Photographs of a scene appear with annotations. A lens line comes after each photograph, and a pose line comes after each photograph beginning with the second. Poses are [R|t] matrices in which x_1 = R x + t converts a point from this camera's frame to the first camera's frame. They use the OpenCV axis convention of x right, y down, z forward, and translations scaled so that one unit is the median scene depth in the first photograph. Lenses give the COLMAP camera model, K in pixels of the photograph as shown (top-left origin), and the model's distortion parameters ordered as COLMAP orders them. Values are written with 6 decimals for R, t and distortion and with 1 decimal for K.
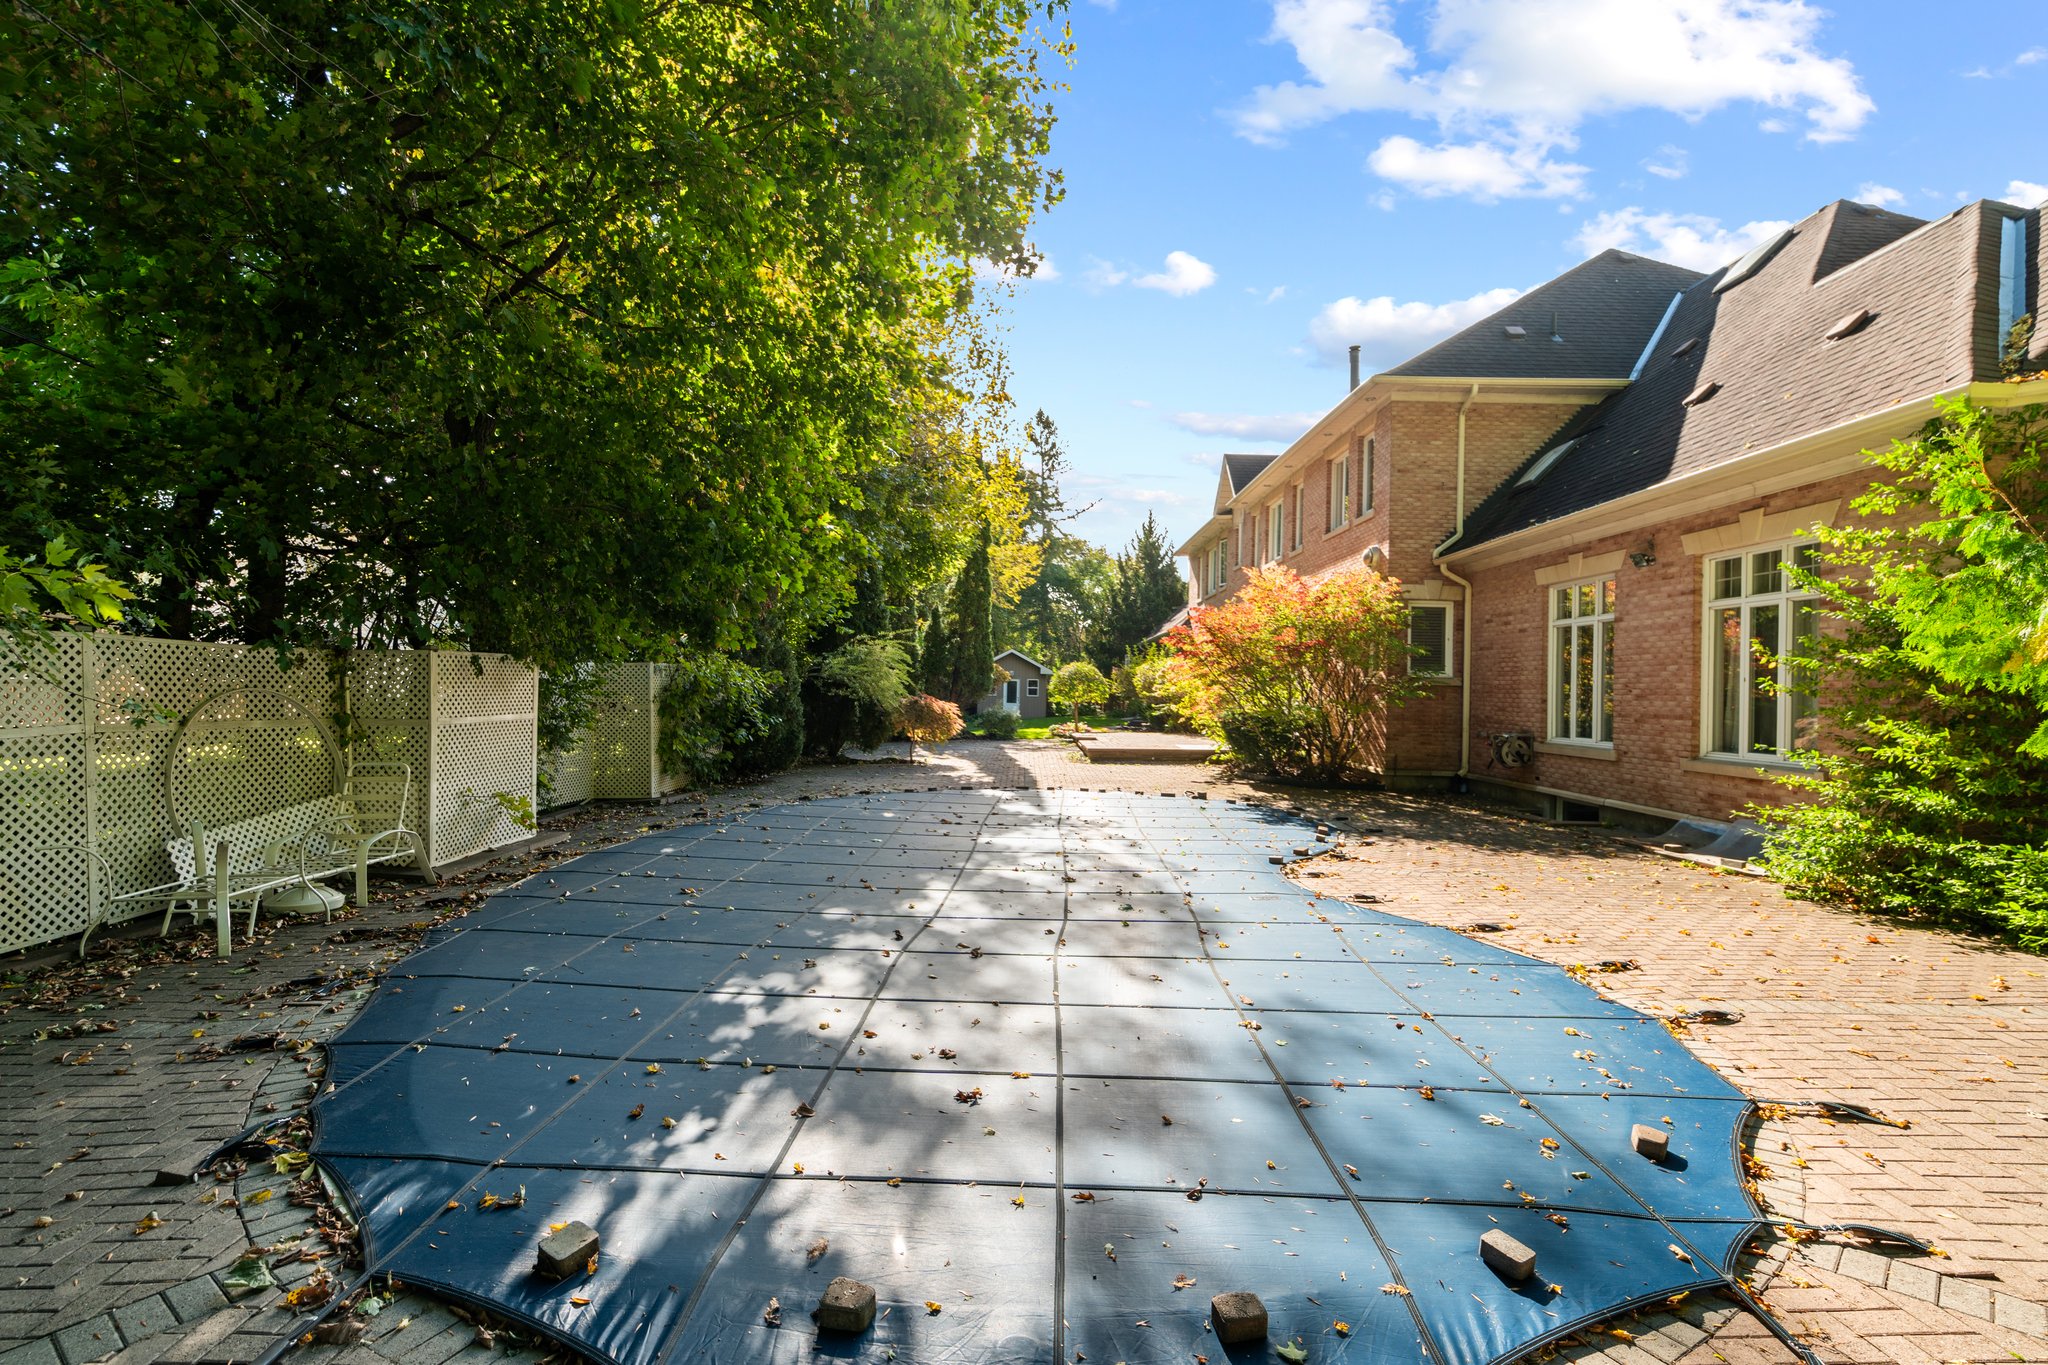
lens RADIAL K [[955.2, 0, 1024.0], [0, 955.2, 682.5], [0, 0, 1]] dist [0.010726, 0.000331]
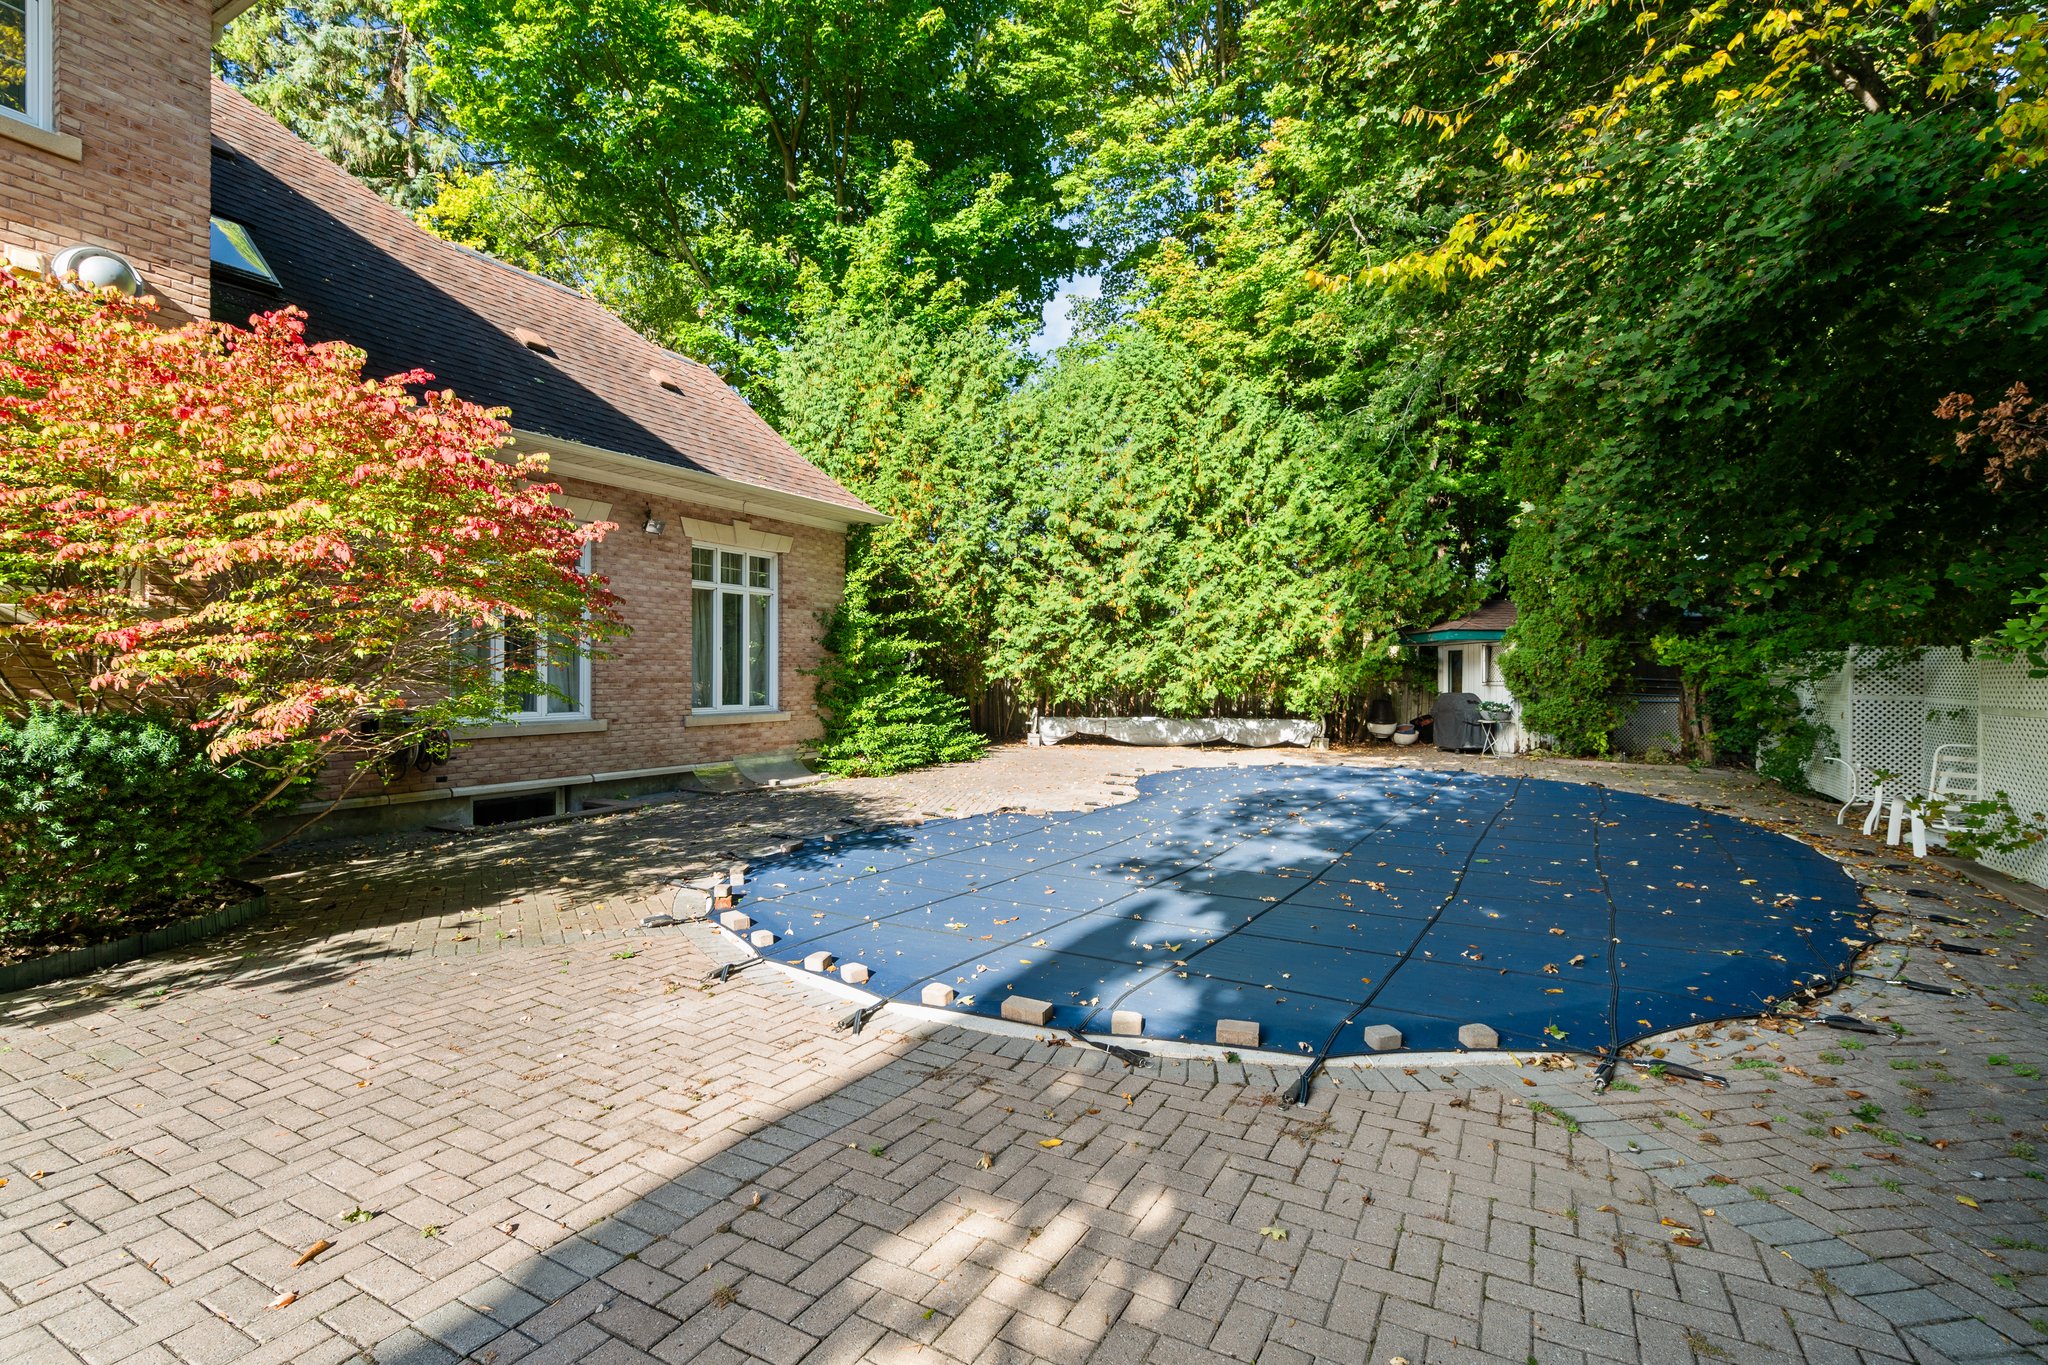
lens RADIAL K [[935.6, 0, 1017.0], [0, 935.6, 687.7], [0, 0, 1]] dist [-0.005298, 0.000549]
pose [[-0.879291, -0.021856, 0.475784, -0.148777], [-0.020089, 0.999759, 0.008799, 0.024230], [-0.475862, -0.001821, -0.879518, 1.548456]]
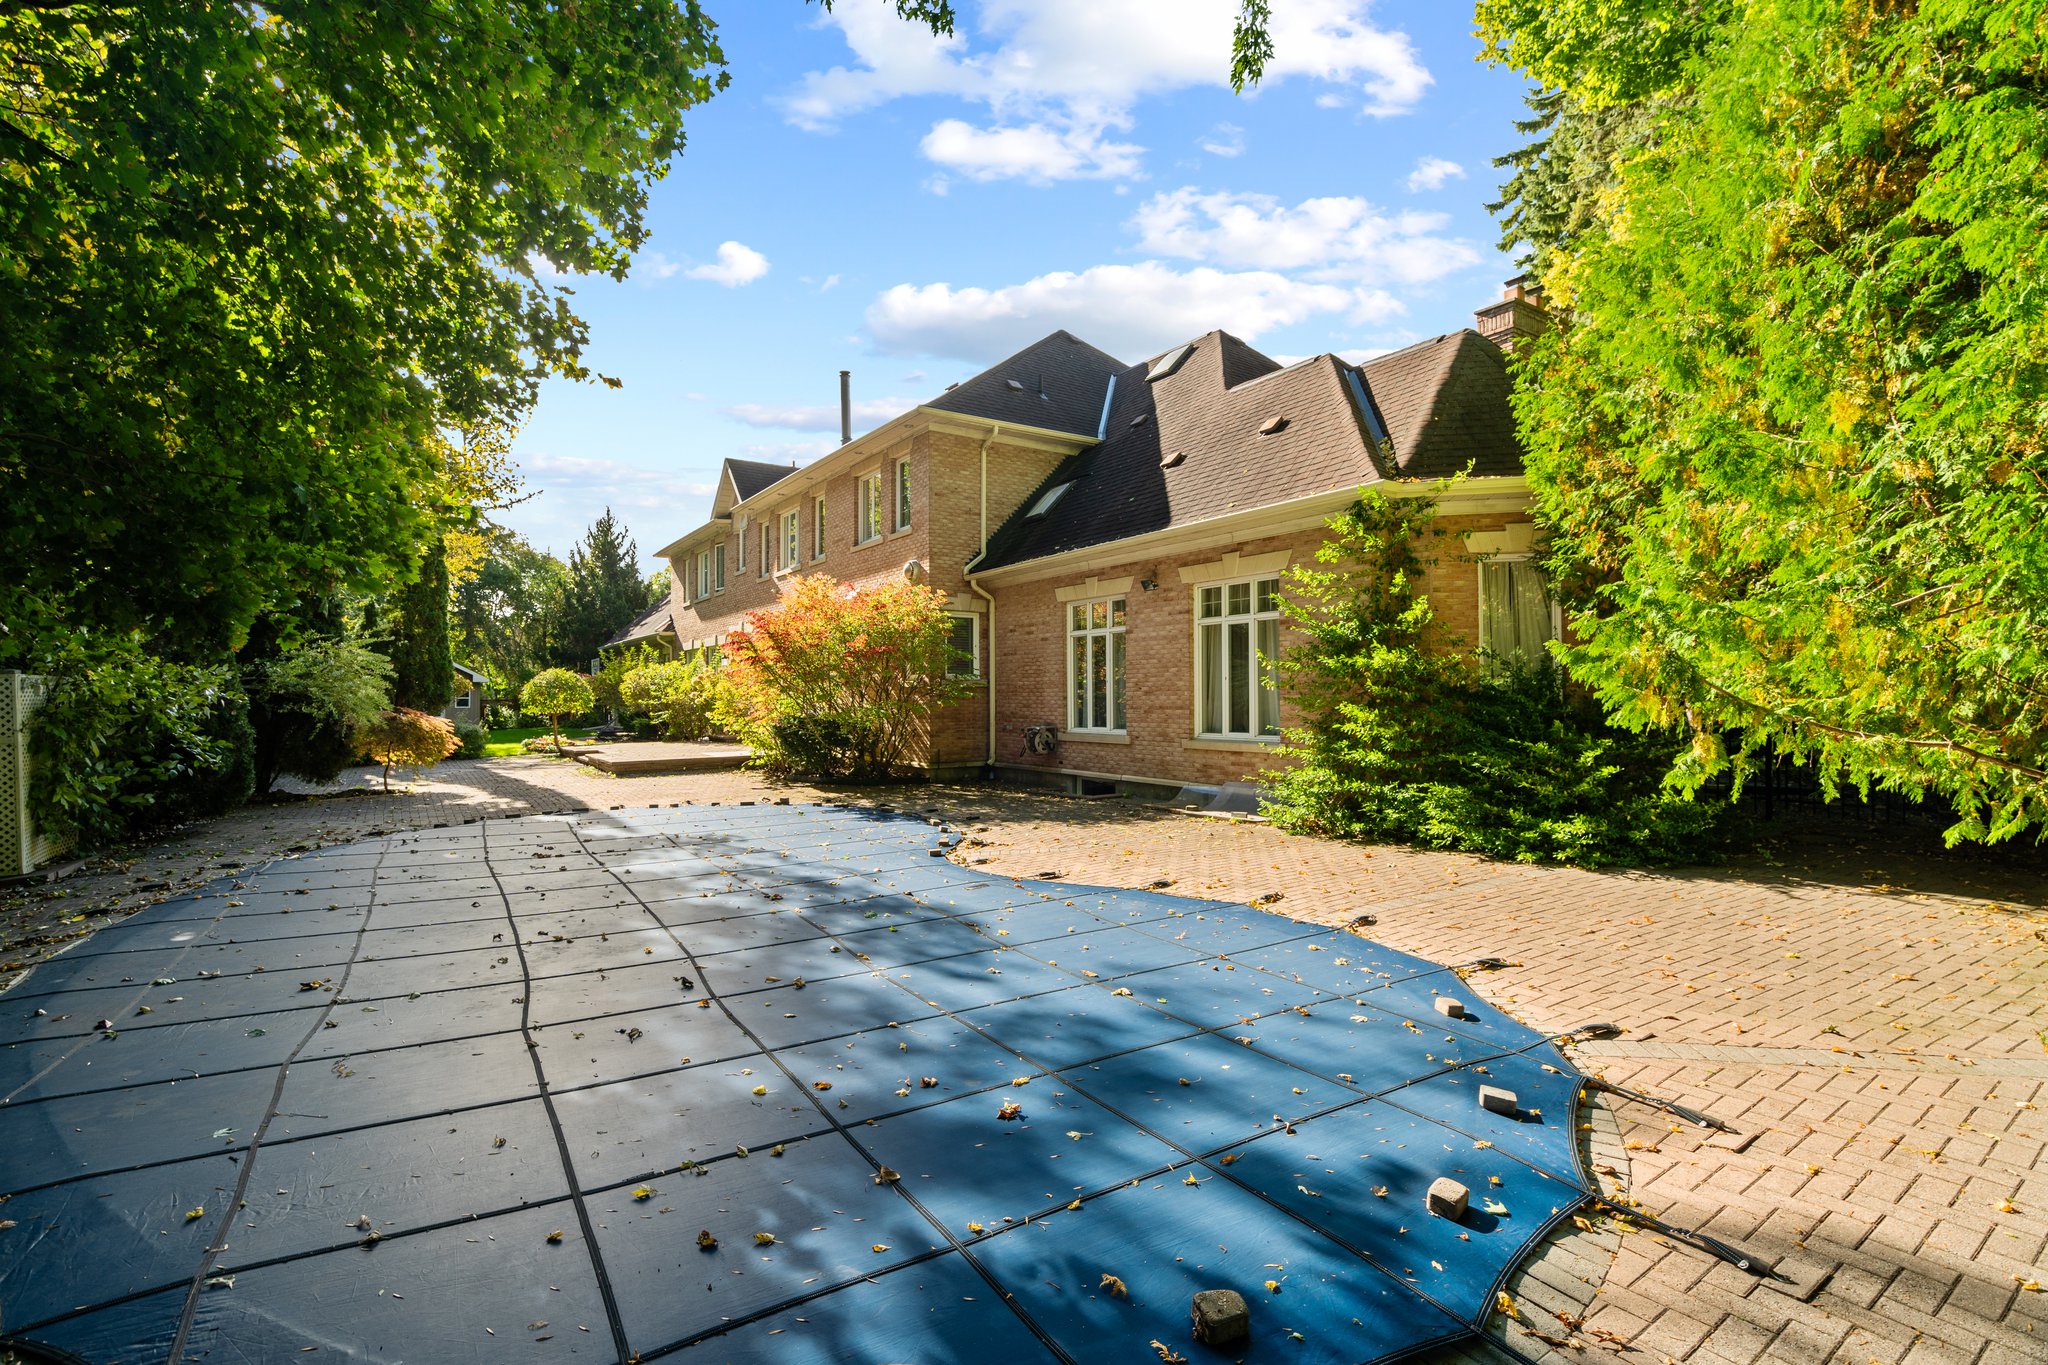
lens RADIAL K [[935.6, 0, 1017.0], [0, 935.6, 687.7], [0, 0, 1]] dist [-0.005298, 0.000549]
pose [[0.832372, -0.018952, 0.553893, -0.176861], [0.018129, 0.999811, 0.006965, -0.003411], [-0.553921, 0.004244, 0.832559, 0.059833]]
